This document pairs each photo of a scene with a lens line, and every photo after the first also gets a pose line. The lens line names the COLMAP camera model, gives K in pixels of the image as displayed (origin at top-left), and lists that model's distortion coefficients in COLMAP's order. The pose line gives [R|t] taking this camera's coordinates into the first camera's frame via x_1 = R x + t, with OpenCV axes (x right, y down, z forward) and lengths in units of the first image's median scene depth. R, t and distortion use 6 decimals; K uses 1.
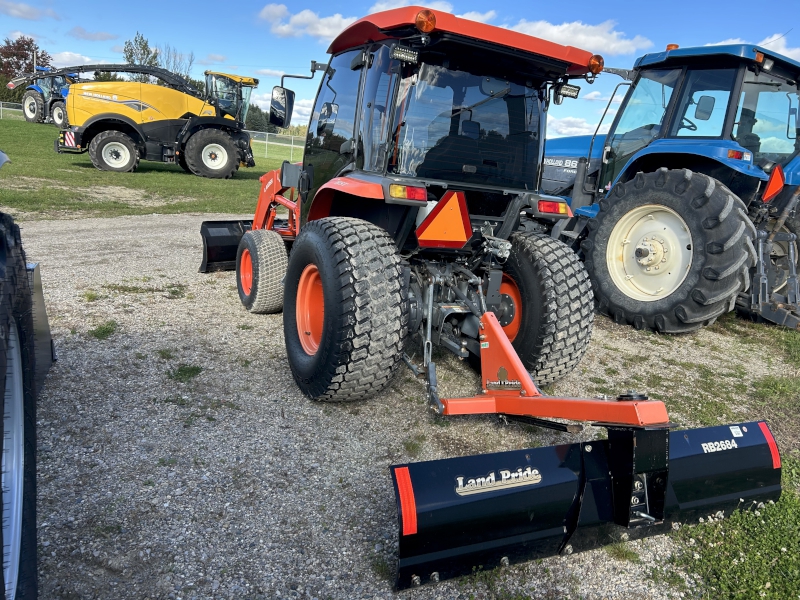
lens RADIAL K [[620.9, 0, 398.1], [0, 620.9, 305.6], [0, 0, 1]] dist [0.026251, -0.016611]
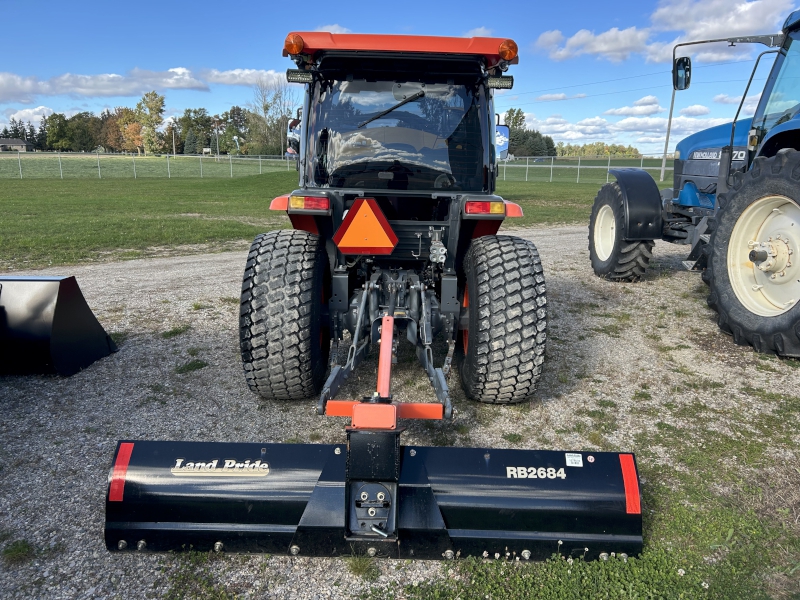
lens RADIAL K [[620.9, 0, 399.4], [0, 620.9, 292.7], [0, 0, 1]] dist [0.026251, -0.016611]
pose [[0.886458, -0.009240, -0.462717, 0.560714], [-0.018061, 0.998348, -0.054536, 0.023445], [0.462457, 0.056701, 0.884827, 0.119112]]
